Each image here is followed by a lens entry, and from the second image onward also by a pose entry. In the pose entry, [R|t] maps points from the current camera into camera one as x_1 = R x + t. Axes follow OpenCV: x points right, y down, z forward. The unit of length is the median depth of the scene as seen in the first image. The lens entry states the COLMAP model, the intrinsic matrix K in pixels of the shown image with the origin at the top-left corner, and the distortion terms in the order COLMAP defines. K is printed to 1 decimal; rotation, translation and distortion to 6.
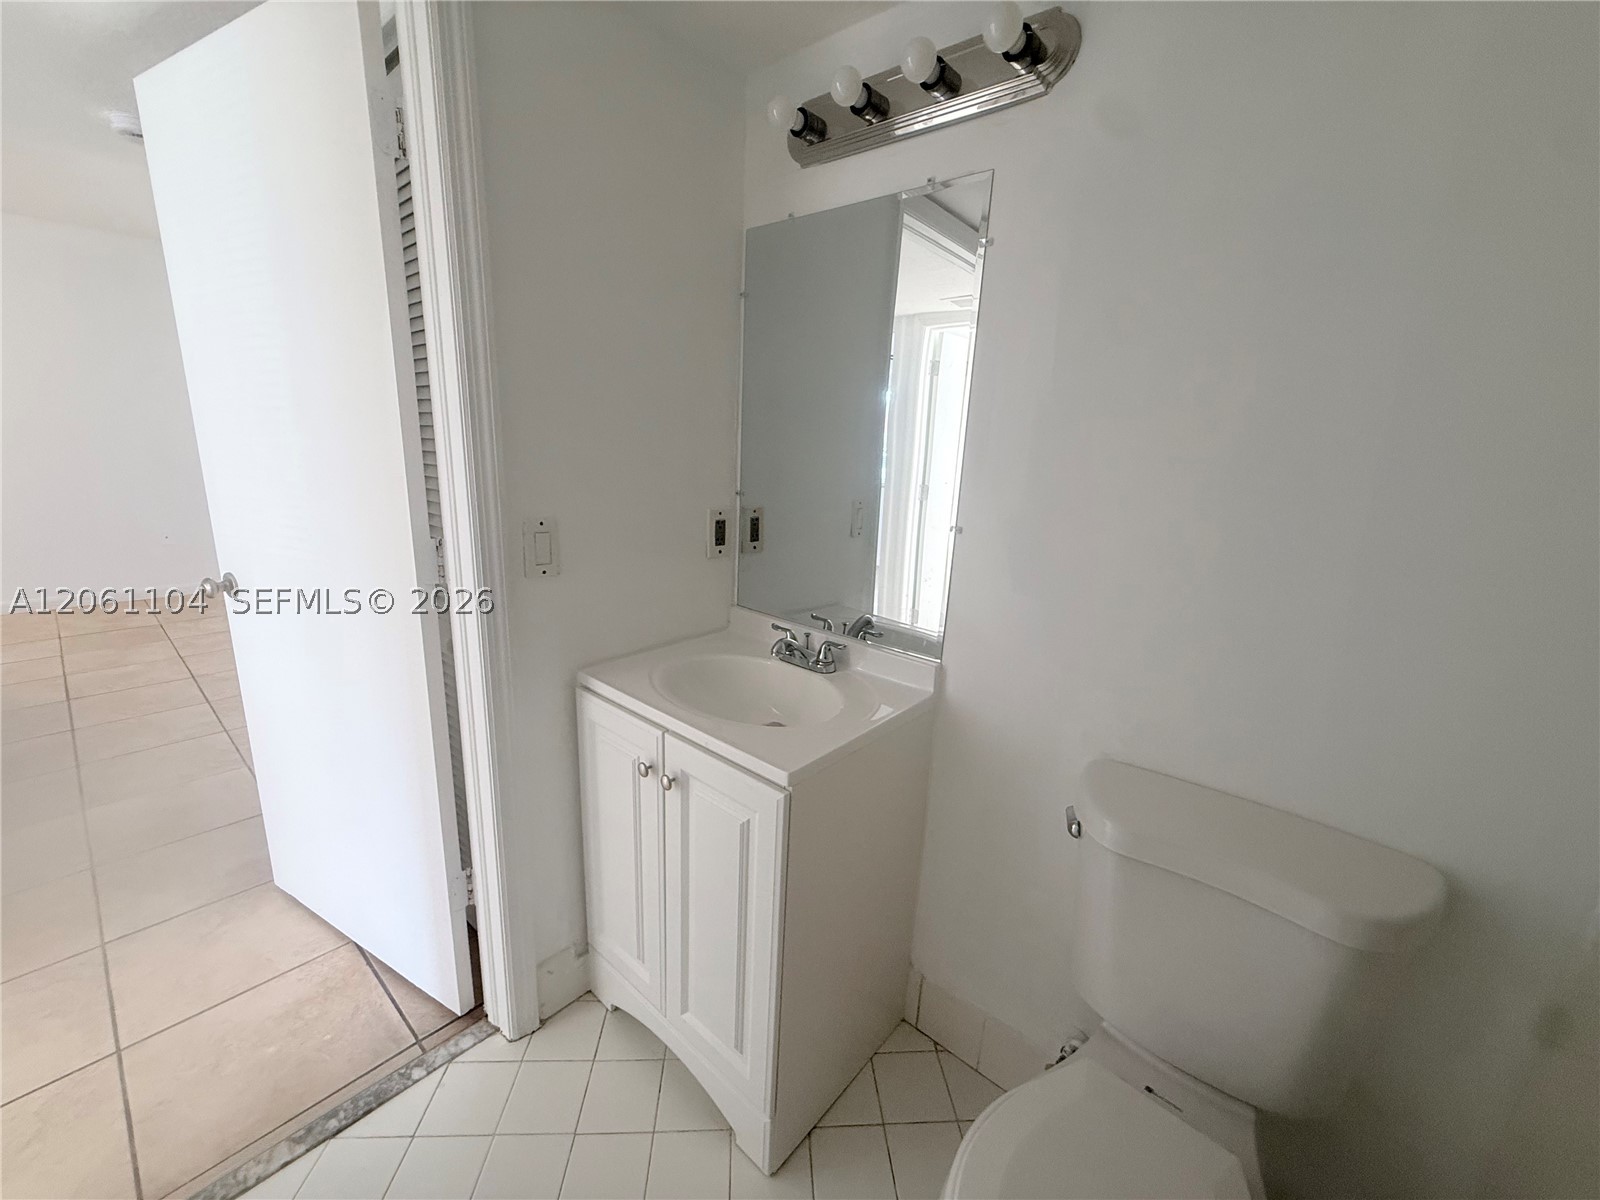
lens RADIAL K [[638.5, 0, 798.2], [0, 638.5, 600.4], [0, 0, 1]] dist [-0.002372, 0.000212]
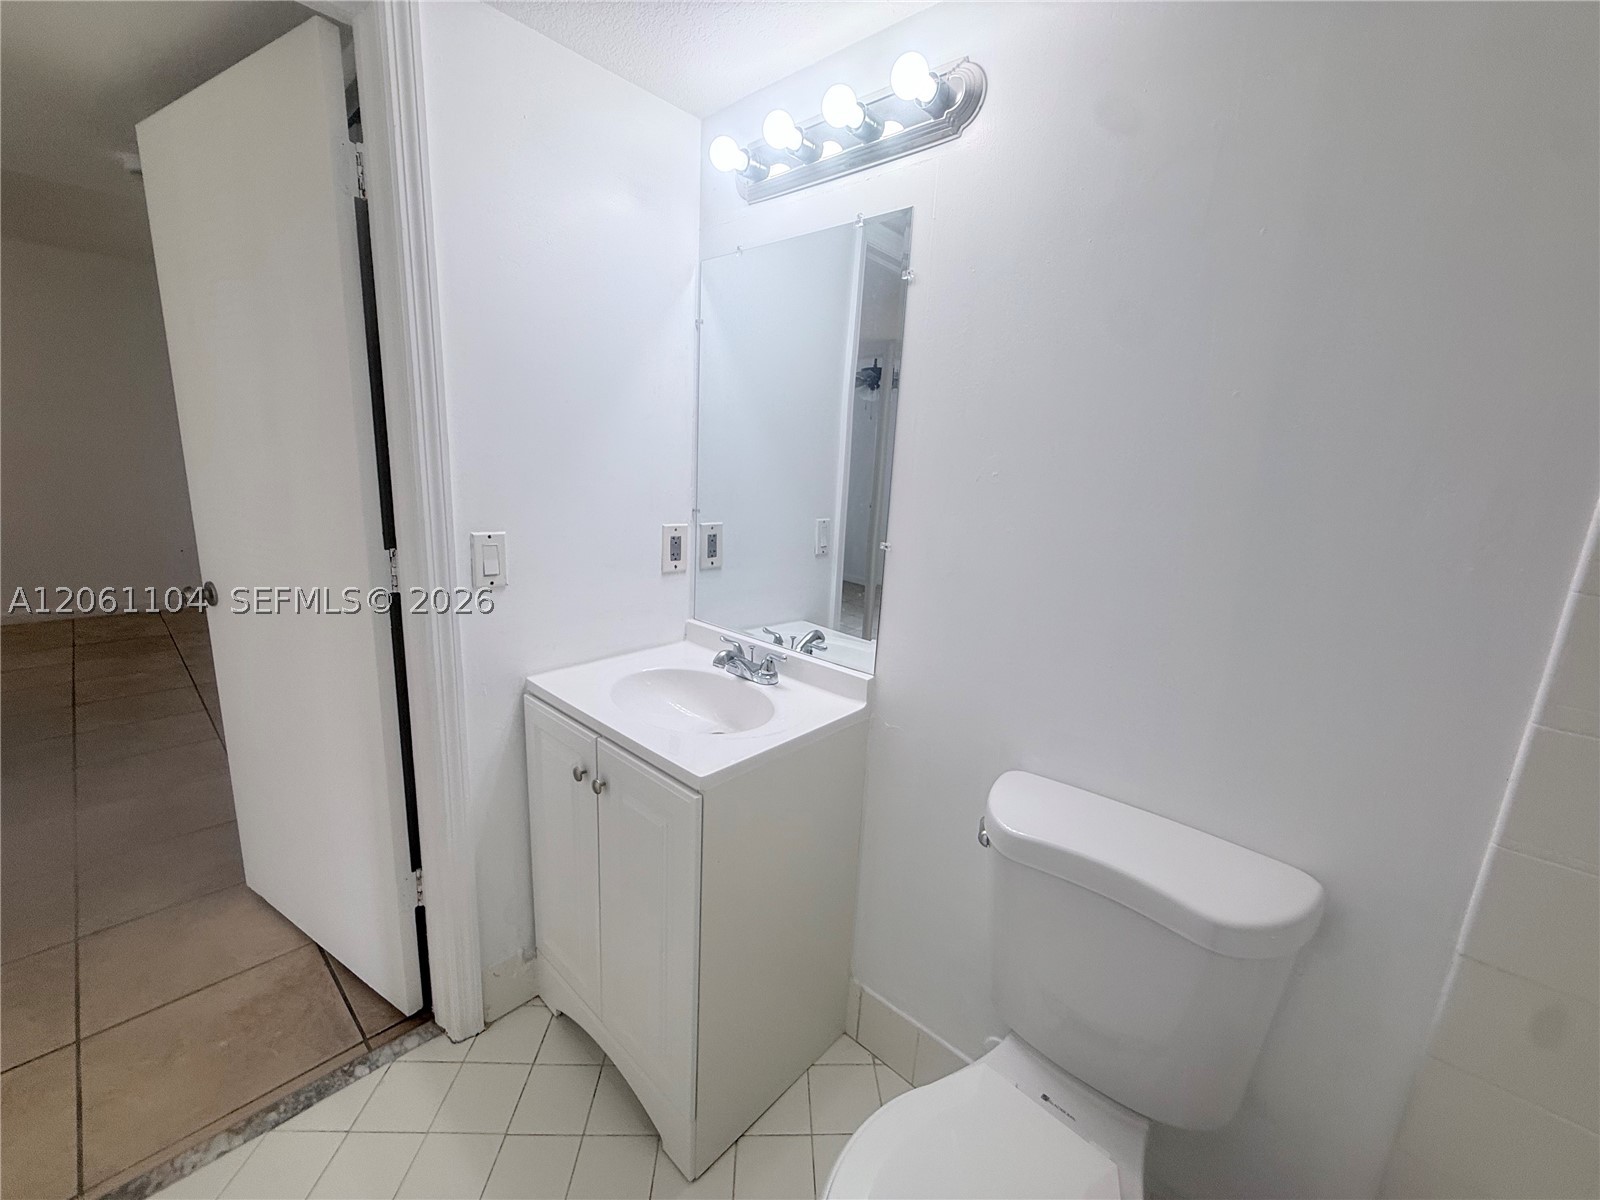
lens RADIAL K [[638.5, 0, 801.0], [0, 638.5, 601.0], [0, 0, 1]] dist [-0.002372, 0.000212]
pose [[0.999685, 0.010668, -0.022733, 0.117567], [-0.011385, 0.999434, -0.031656, 0.010751], [0.022382, 0.031905, 0.999240, -0.029759]]
